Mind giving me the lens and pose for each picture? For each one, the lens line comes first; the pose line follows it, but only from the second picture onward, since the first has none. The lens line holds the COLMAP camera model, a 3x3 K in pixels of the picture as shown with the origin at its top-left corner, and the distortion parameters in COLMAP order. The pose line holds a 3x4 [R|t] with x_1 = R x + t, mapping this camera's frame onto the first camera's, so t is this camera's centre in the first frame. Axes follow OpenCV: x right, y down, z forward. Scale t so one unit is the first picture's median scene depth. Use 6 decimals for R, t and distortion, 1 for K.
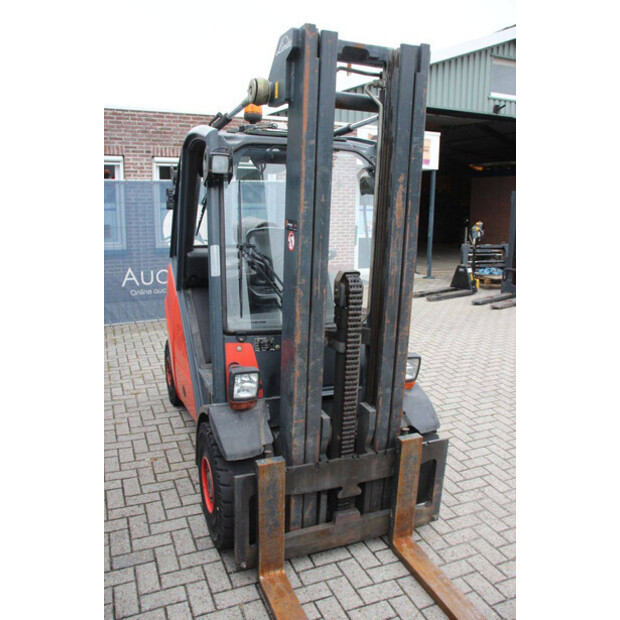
lens RADIAL K [[508.3, 0, 310.5], [0, 508.3, 335.9], [0, 0, 1]] dist [-0.154188, 0.132267]
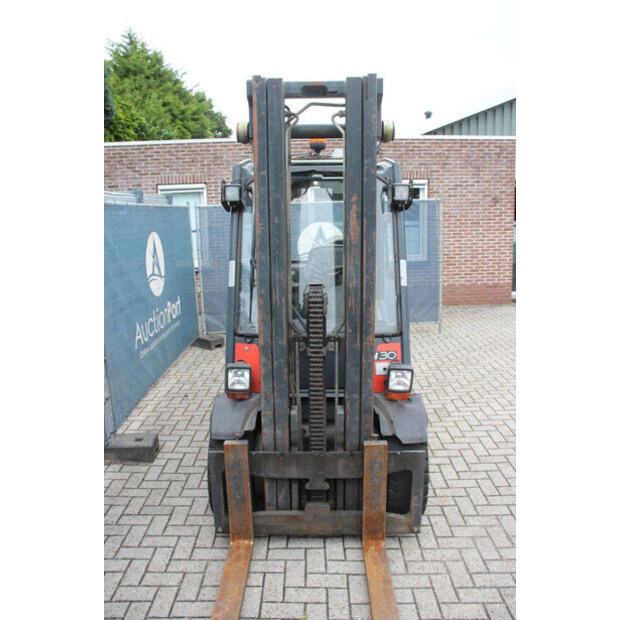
lens RADIAL K [[508.3, 0, 317.0], [0, 508.3, 342.3], [0, 0, 1]] dist [-0.154188, 0.132267]
pose [[0.918911, 0.058744, -0.390067, 0.495836], [-0.067348, 0.997694, -0.008404, 0.009801], [0.388674, 0.033993, 0.920748, -0.020966]]
